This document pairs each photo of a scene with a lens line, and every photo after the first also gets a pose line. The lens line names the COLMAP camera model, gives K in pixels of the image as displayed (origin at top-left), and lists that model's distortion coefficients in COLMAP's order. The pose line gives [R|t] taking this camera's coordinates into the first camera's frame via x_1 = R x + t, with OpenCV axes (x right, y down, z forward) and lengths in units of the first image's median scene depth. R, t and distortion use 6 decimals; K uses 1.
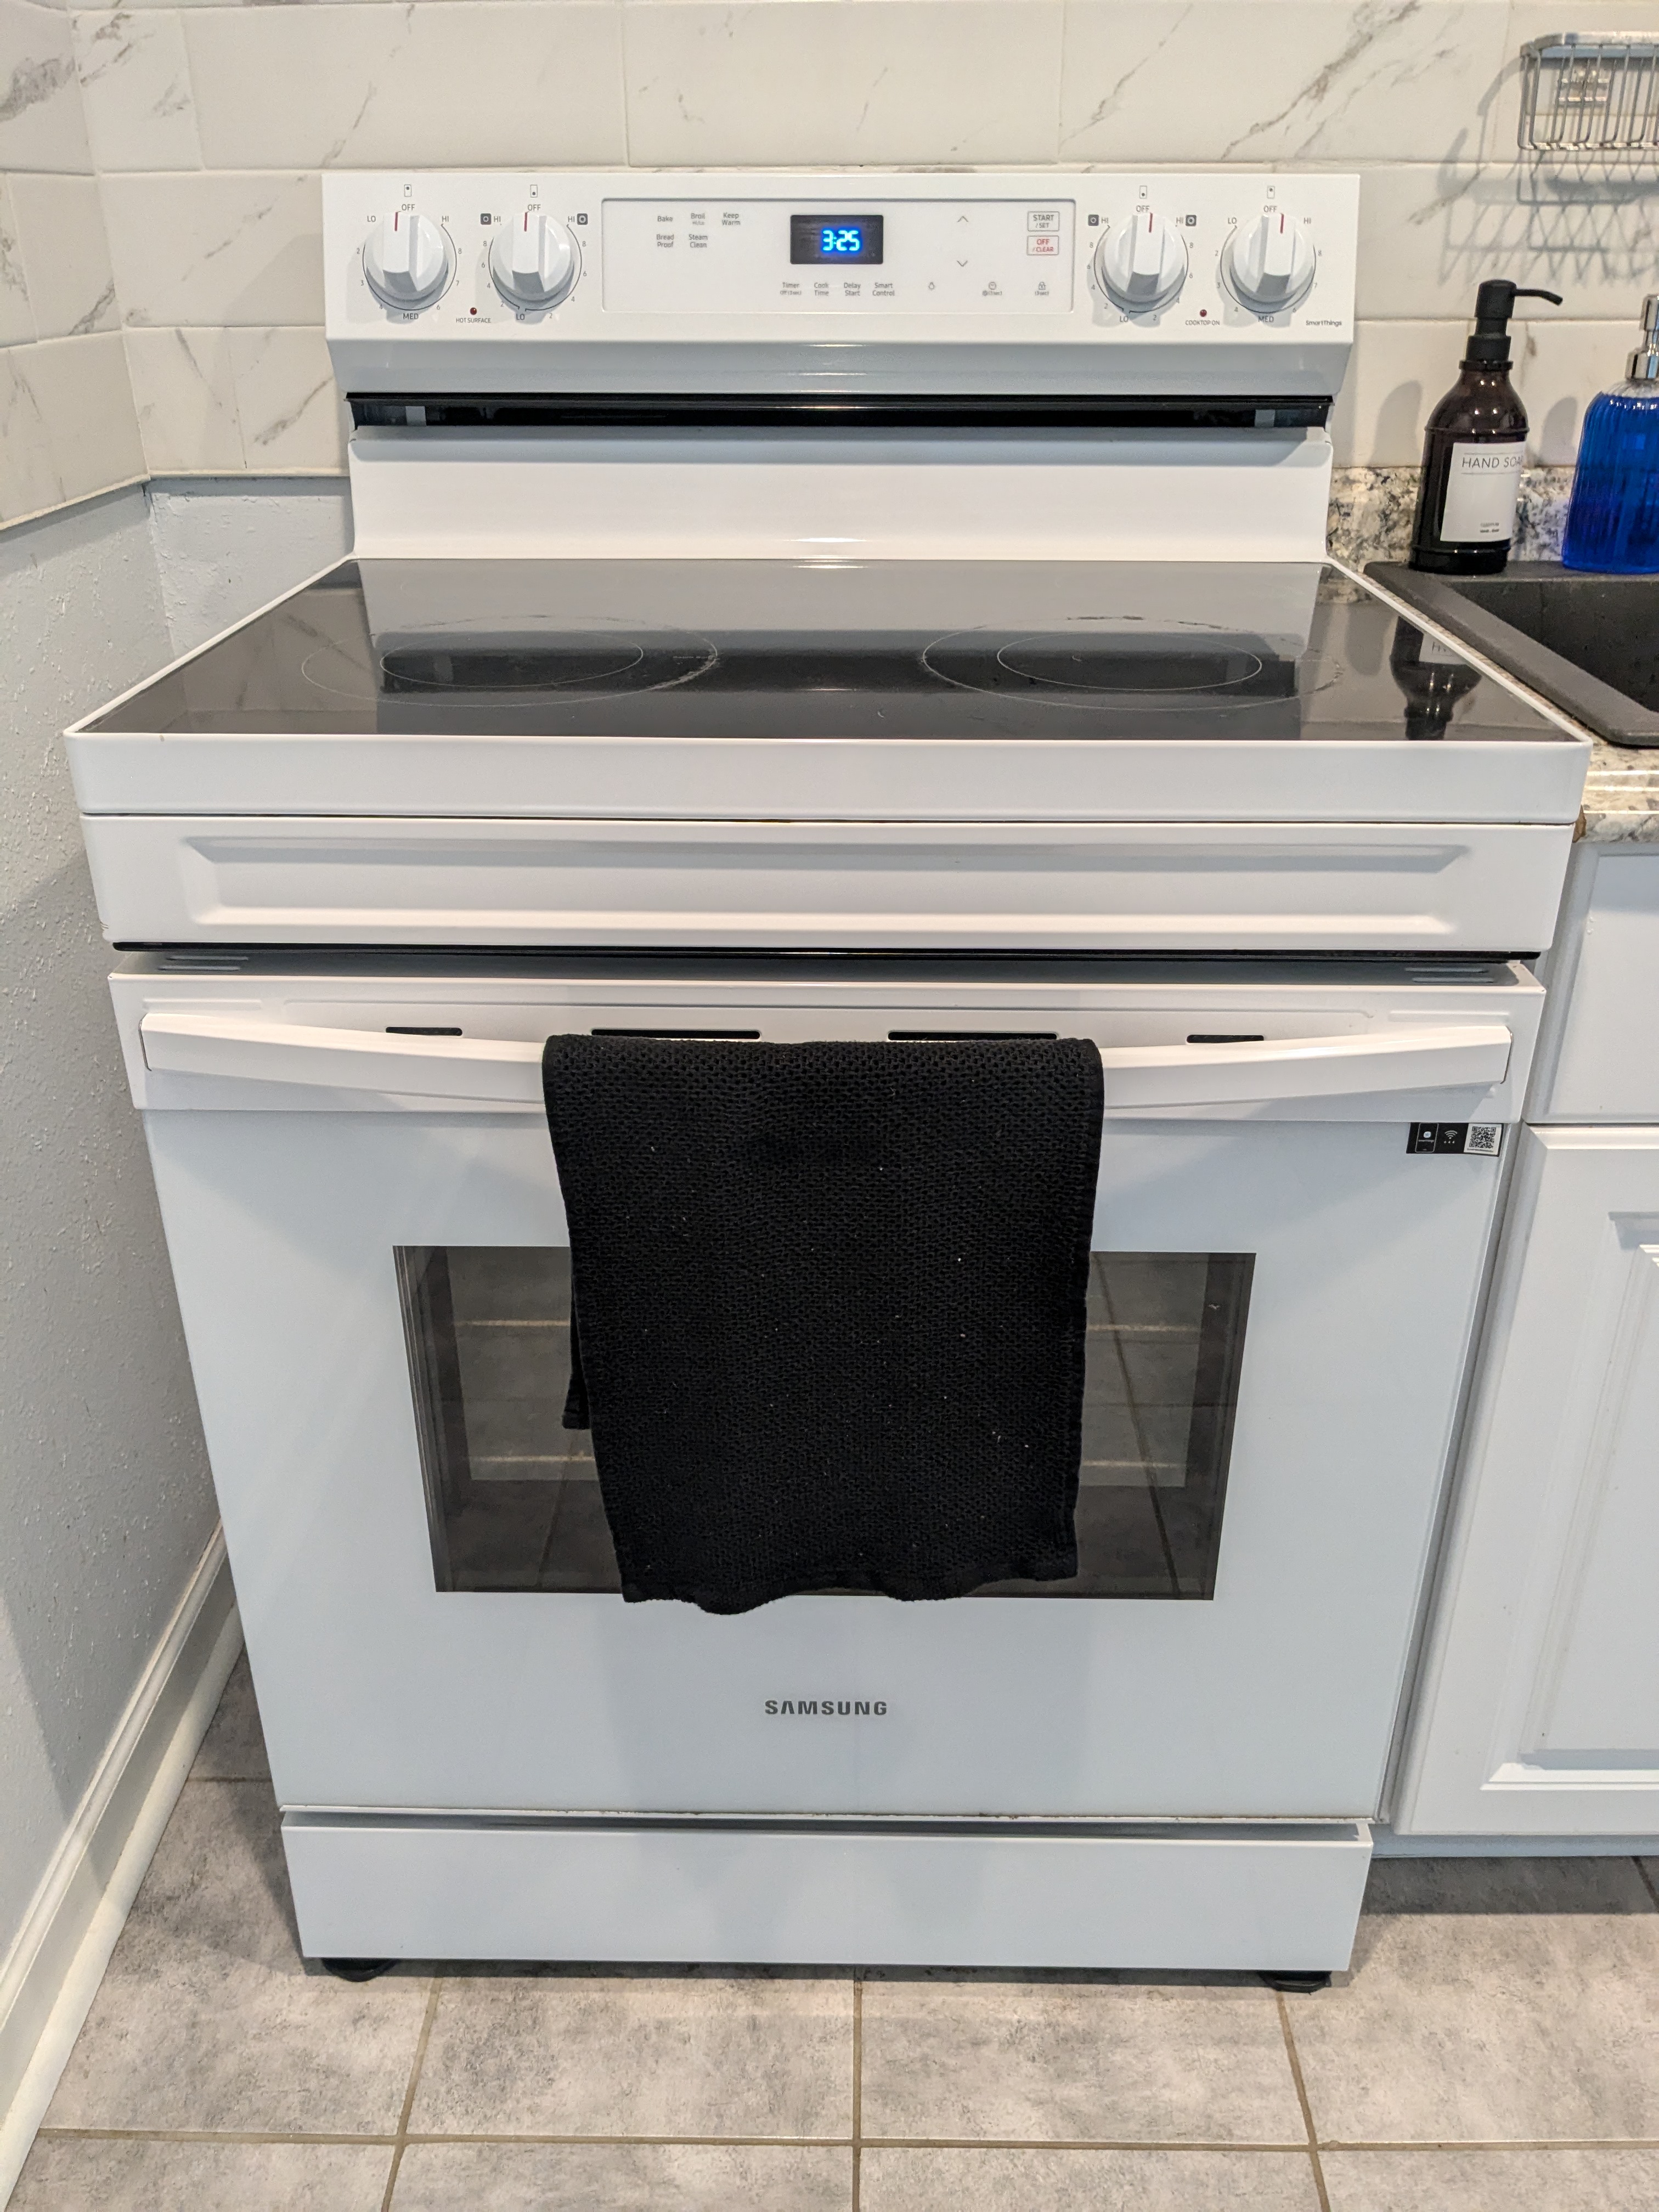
lens RADIAL K [[1767.1, 0, 831.2], [0, 1767.1, 1099.3], [0, 0, 1]] dist [0.025841, -0.025289]
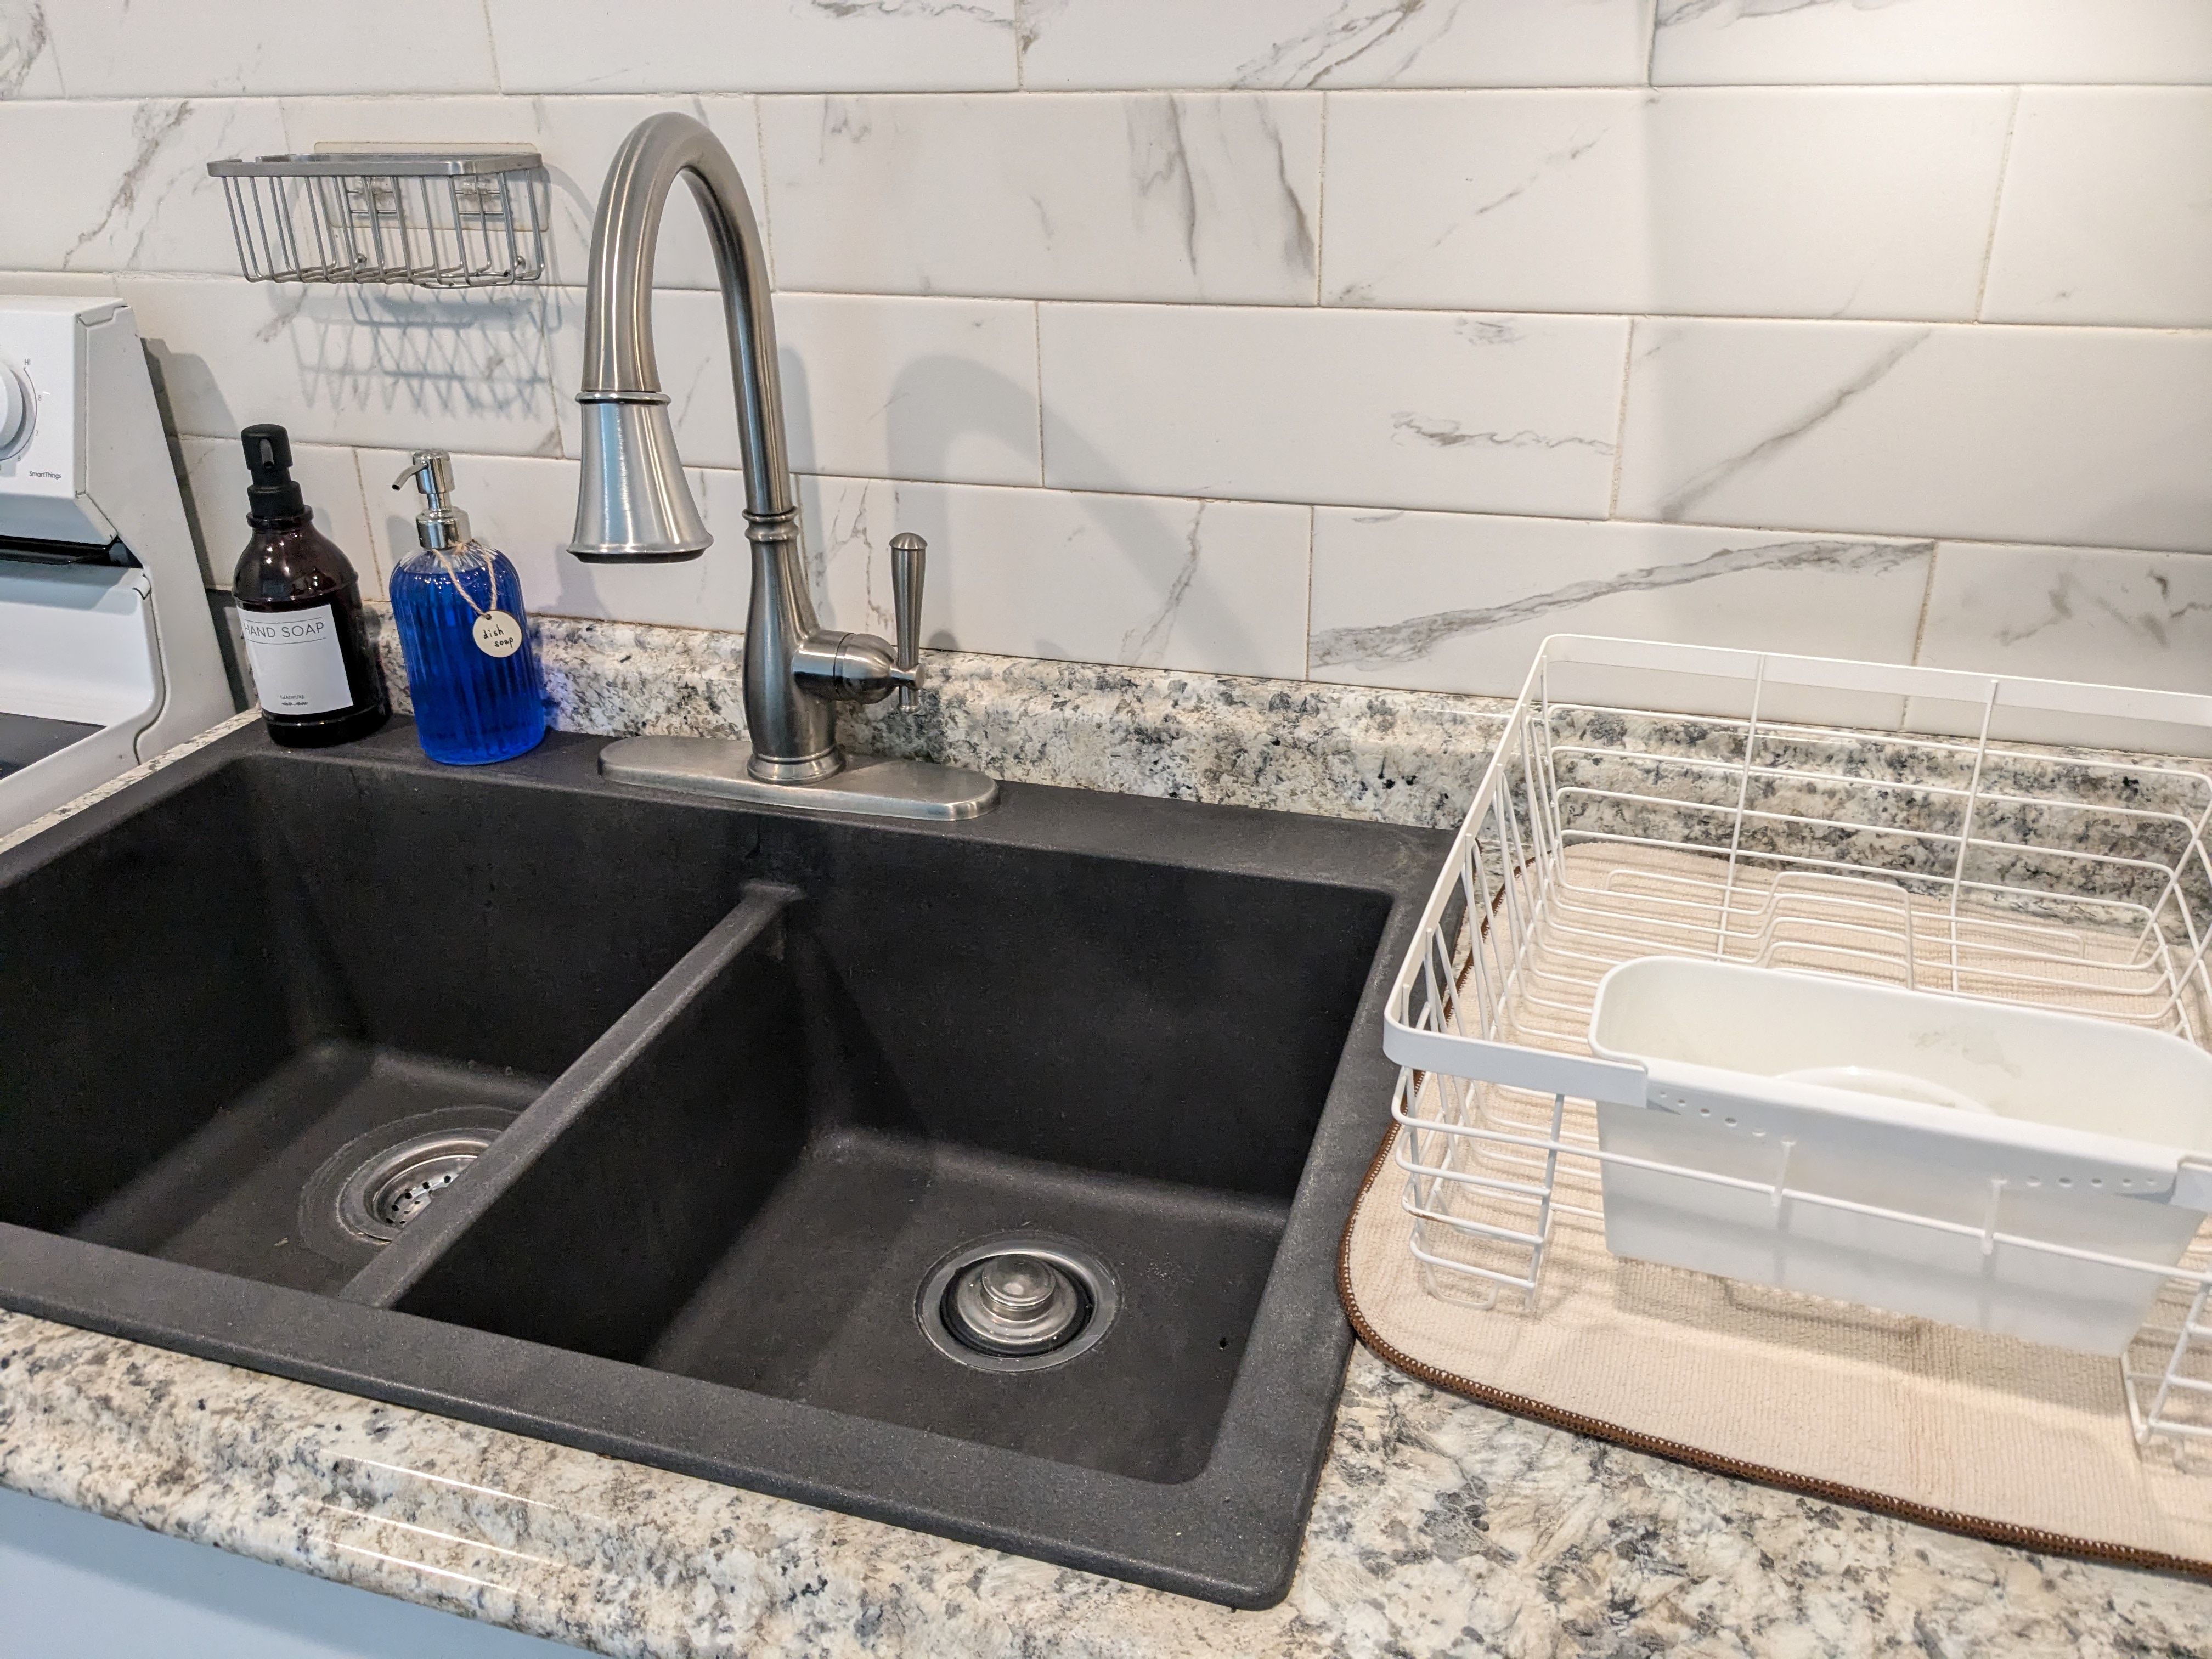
lens RADIAL K [[1767.1, 0, 1104.1], [0, 1767.1, 836.4], [0, 0, 1]] dist [0.025841, -0.025289]
pose [[0.941253, 0.122663, -0.314637, 1.020712], [-0.115792, 0.992447, 0.040514, -0.336433], [0.317230, -0.001702, 0.948347, 0.307976]]
